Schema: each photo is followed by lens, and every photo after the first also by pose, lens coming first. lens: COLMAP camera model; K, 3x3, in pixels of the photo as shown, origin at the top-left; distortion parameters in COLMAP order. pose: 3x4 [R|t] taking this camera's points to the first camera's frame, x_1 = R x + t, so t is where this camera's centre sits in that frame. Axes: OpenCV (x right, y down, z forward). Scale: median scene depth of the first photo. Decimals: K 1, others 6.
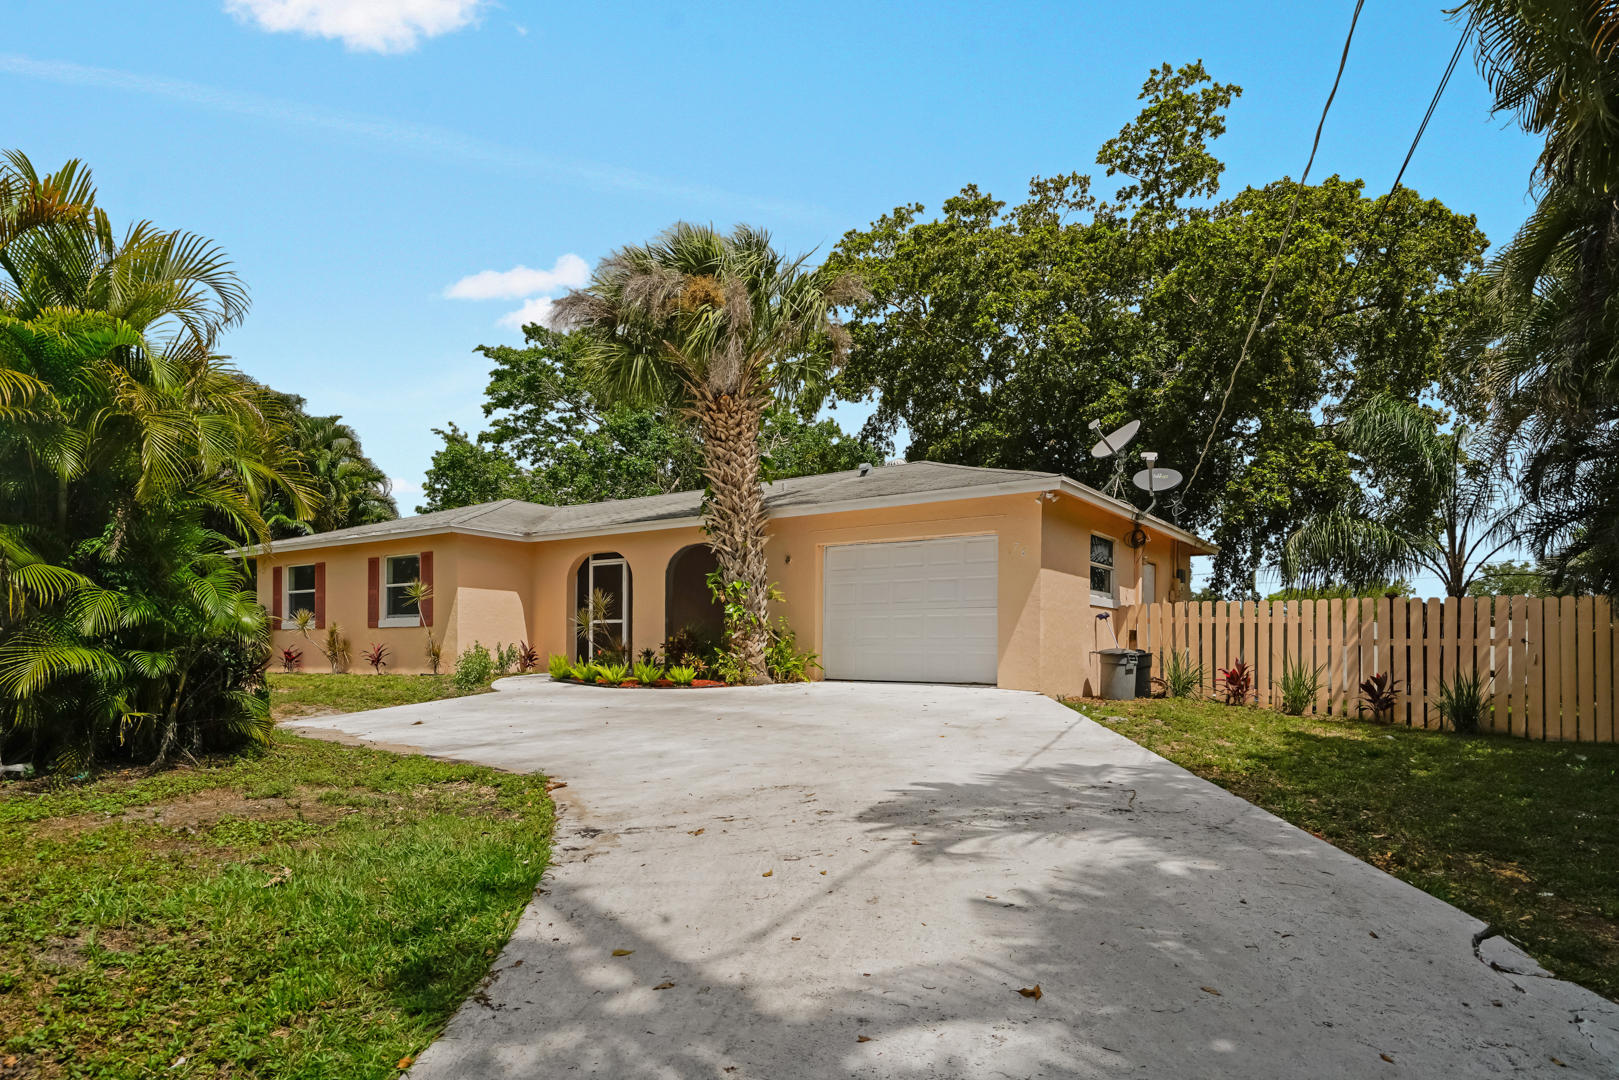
lens RADIAL K [[937.9, 0, 809.5], [0, 937.9, 540.0], [0, 0, 1]] dist [0.029982, 0.000048]
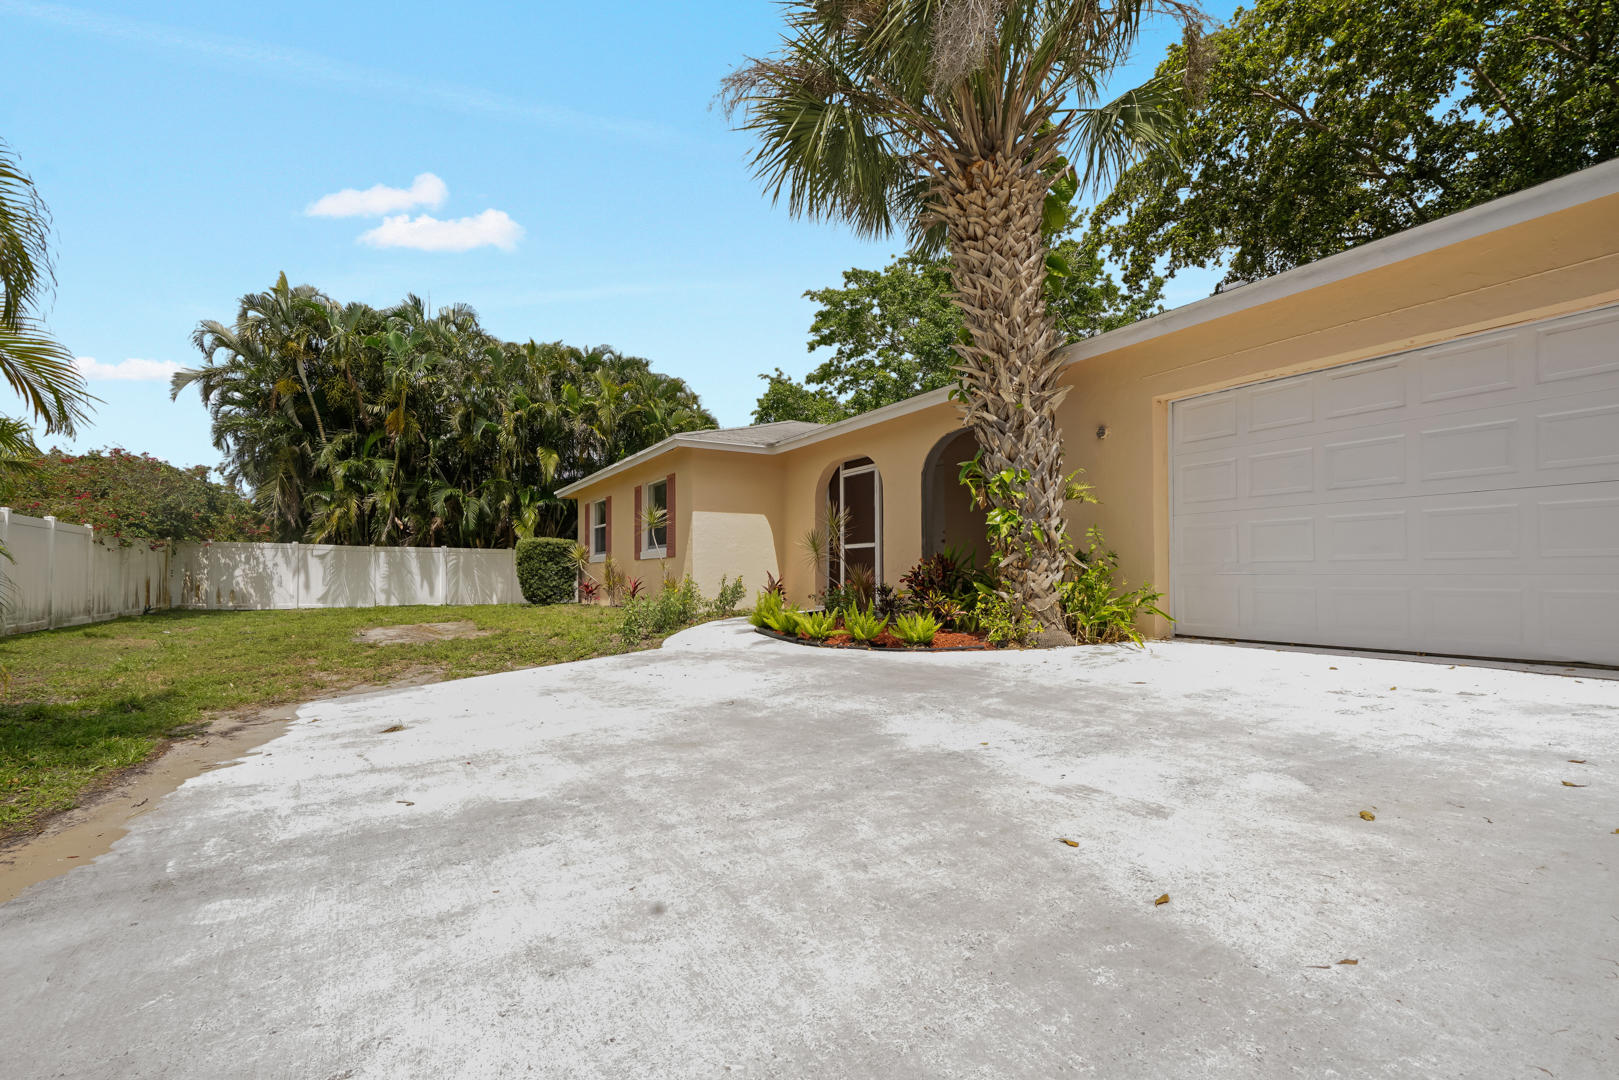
lens RADIAL K [[758.7, 0, 811.0], [0, 758.7, 575.0], [0, 0, 1]] dist [-0.002568, -0.000162]
pose [[0.916059, -0.017511, -0.400662, -0.000494], [0.067128, 0.991647, 0.110140, 0.047696], [0.395386, -0.127791, 0.909582, 0.500975]]
